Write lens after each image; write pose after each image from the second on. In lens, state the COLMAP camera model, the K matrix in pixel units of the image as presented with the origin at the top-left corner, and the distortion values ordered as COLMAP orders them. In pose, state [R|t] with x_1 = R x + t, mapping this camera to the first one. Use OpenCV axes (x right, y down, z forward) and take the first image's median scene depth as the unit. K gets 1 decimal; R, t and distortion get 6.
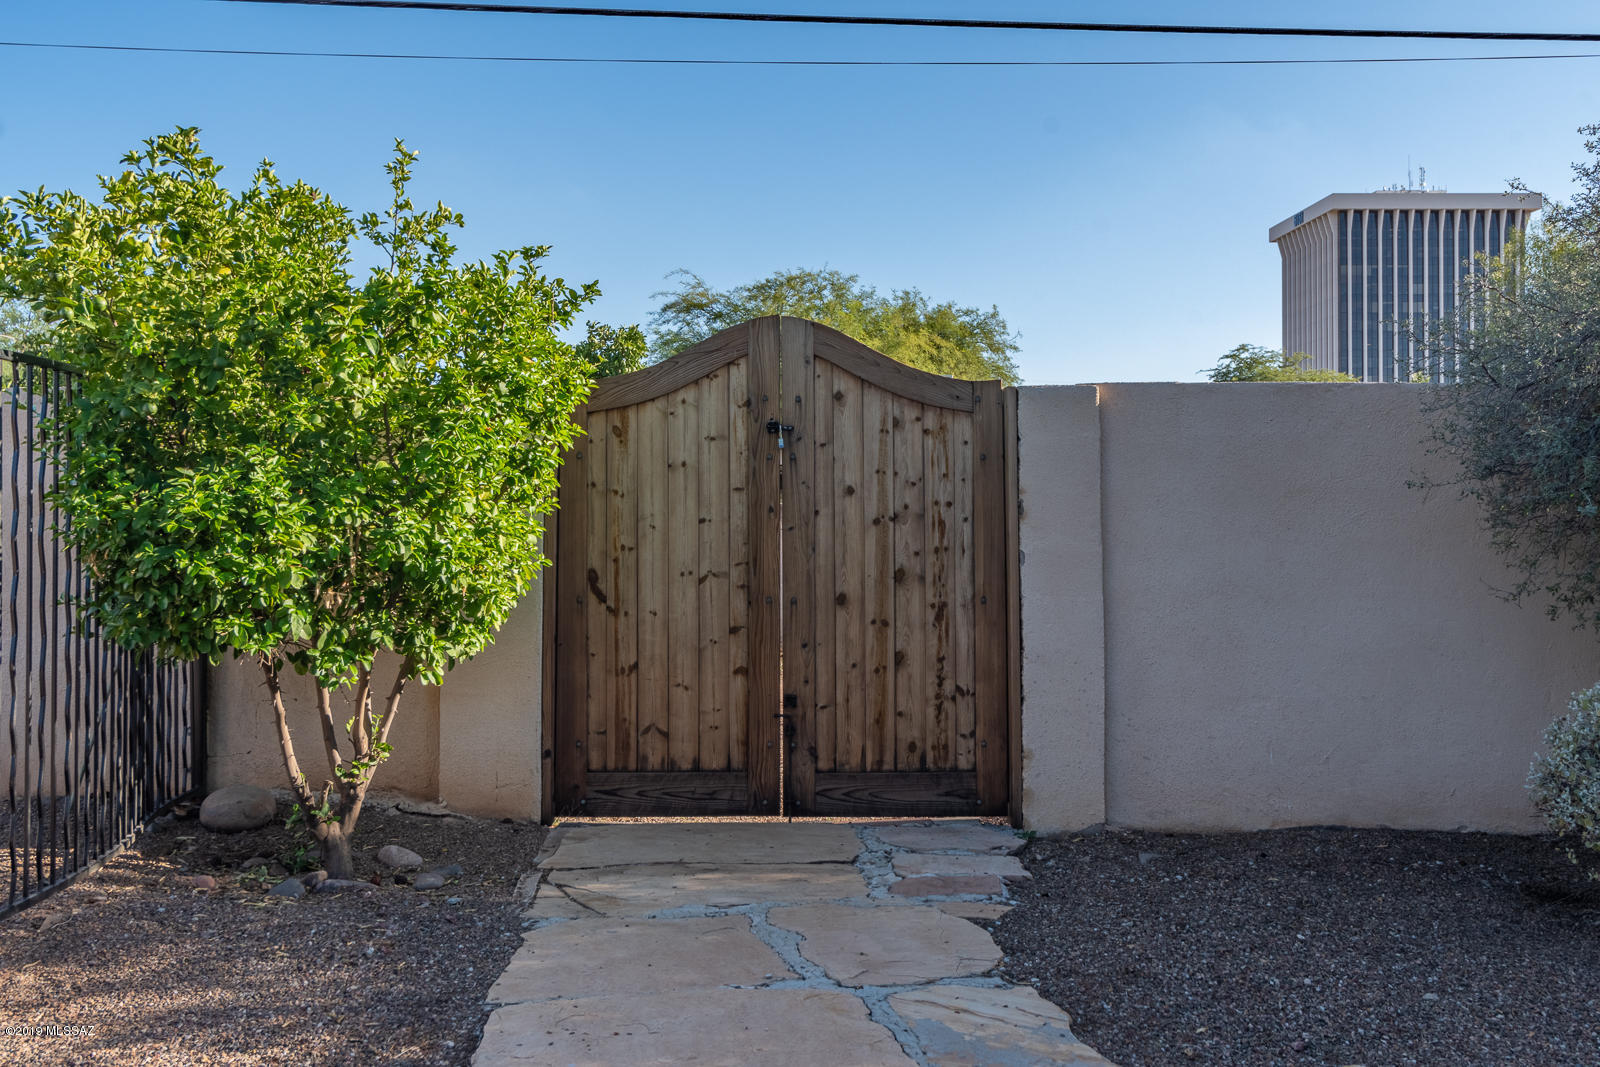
lens RADIAL K [[1698.6, 0, 799.0], [0, 1698.6, 535.6], [0, 0, 1]] dist [0.016935, 0.000000]
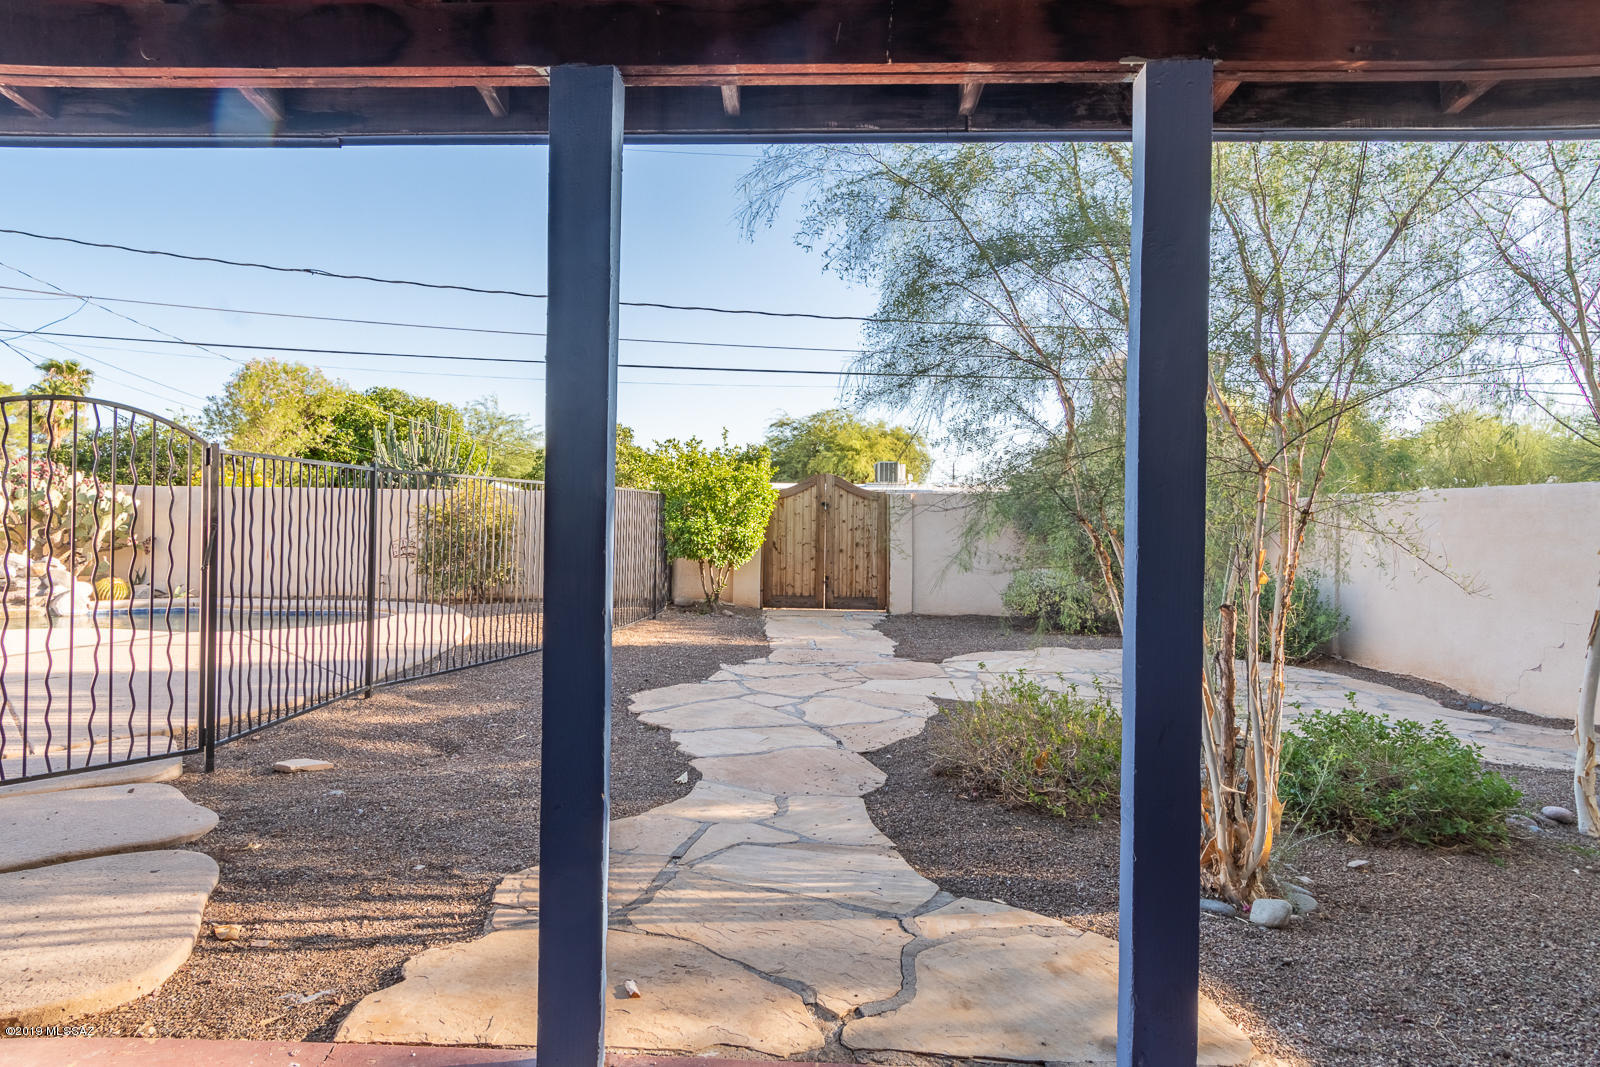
lens RADIAL K [[796.2, 0, 800.8], [0, 796.2, 532.5], [0, 0, 1]] dist [-0.000251, -0.000002]
pose [[0.999198, 0.014672, -0.037248, 0.001115], [-0.014486, 0.999881, 0.005237, -0.009738], [0.037321, -0.004694, 0.999292, -0.736064]]
